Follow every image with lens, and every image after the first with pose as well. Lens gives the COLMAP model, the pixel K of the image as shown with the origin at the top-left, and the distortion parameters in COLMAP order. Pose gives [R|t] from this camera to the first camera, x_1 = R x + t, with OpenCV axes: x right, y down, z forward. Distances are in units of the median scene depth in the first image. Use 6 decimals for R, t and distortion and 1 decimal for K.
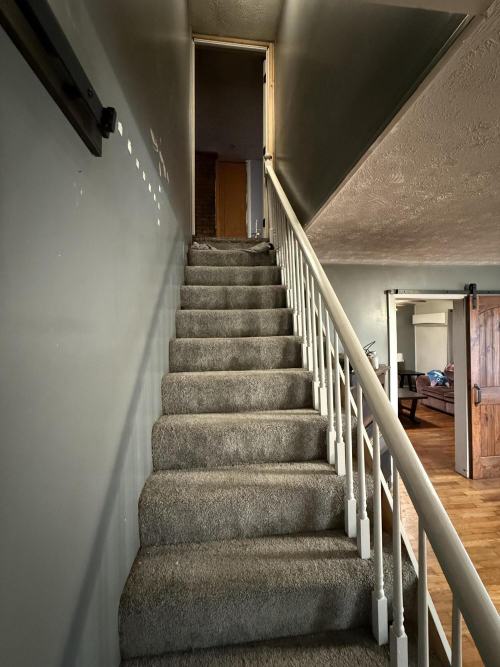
lens RADIAL K [[264.6, 0, 250.0], [0, 264.6, 333.5], [0, 0, 1]] dist [0.000625, -0.000227]
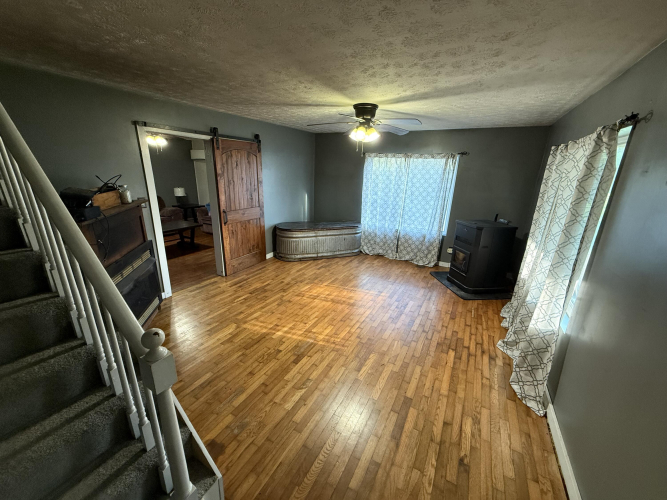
lens RADIAL K [[264.6, 0, 331.4], [0, 264.6, 247.9], [0, 0, 1]] dist [0.000625, -0.000227]
pose [[0.568504, -0.204541, 0.796847, 0.055177], [-0.034566, 0.961805, 0.271545, -0.002813], [-0.821954, -0.181919, 0.539720, -0.206244]]
